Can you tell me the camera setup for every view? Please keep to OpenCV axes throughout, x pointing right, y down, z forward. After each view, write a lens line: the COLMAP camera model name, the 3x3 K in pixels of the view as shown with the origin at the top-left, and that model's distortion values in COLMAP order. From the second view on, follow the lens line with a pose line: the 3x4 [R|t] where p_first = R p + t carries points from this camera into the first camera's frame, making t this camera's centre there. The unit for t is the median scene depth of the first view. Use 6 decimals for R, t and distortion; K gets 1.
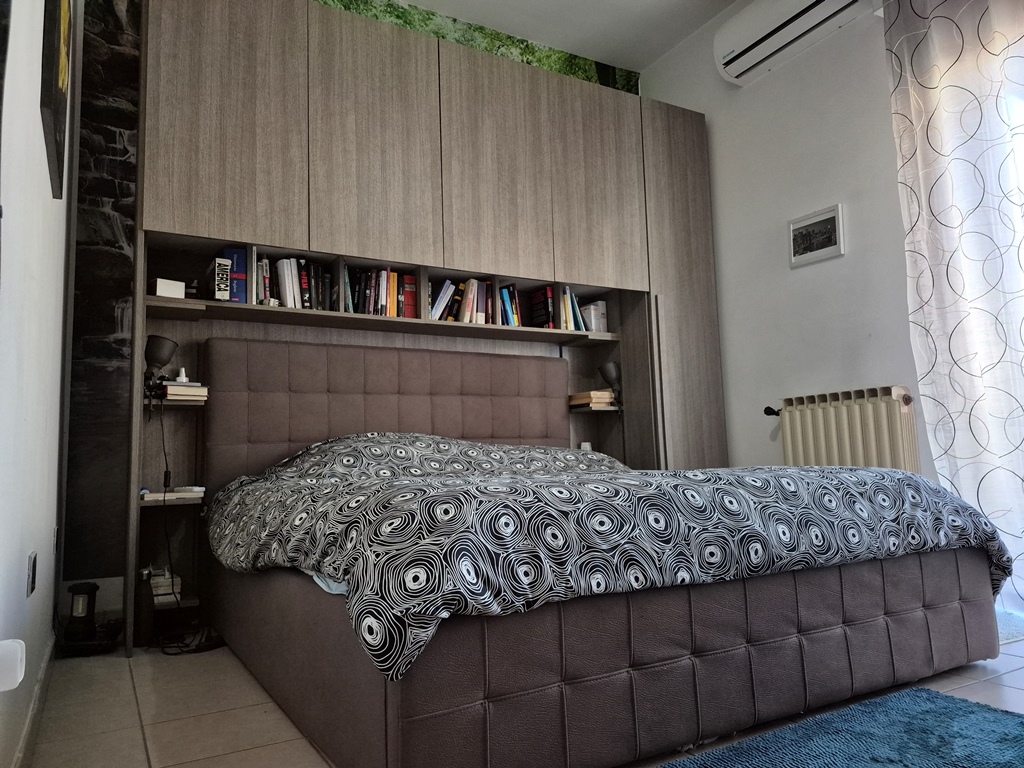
lens RADIAL K [[701.4, 0, 506.4], [0, 701.4, 382.1], [0, 0, 1]] dist [0.097369, -0.107294]
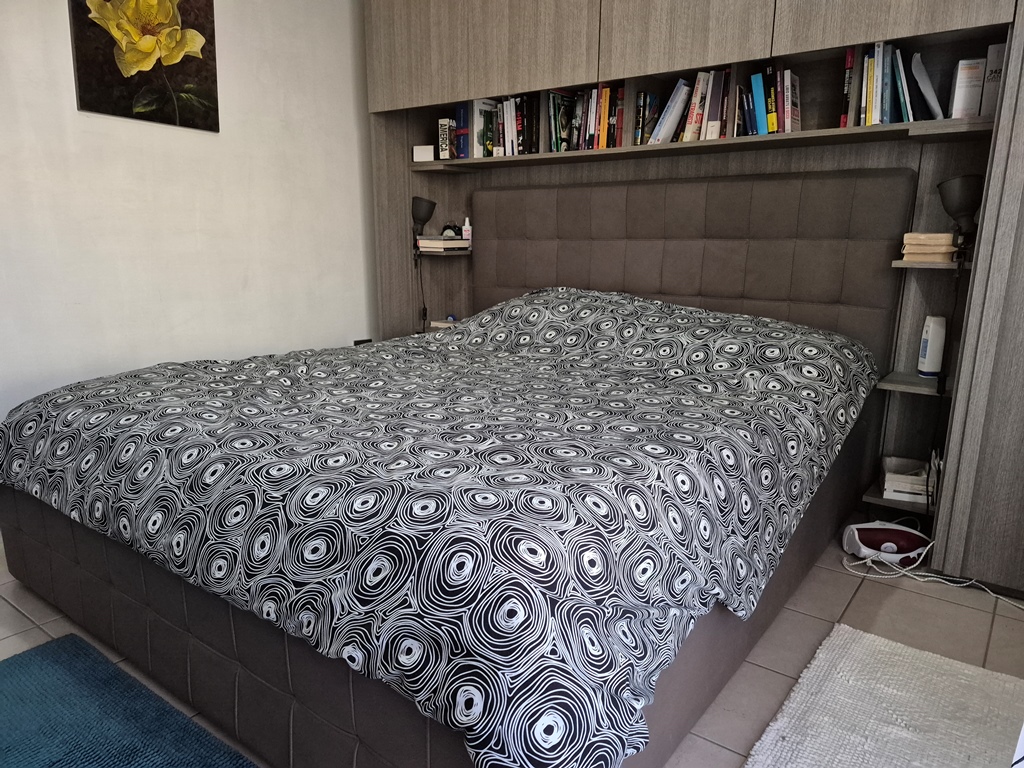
lens RADIAL K [[701.4, 0, 509.5], [0, 701.4, 389.8], [0, 0, 1]] dist [0.097369, -0.107294]
pose [[0.395460, 0.230343, -0.889131, 0.654297], [0.089020, 0.953873, 0.286709, -0.073602], [0.914159, -0.192532, 0.356713, 0.572773]]
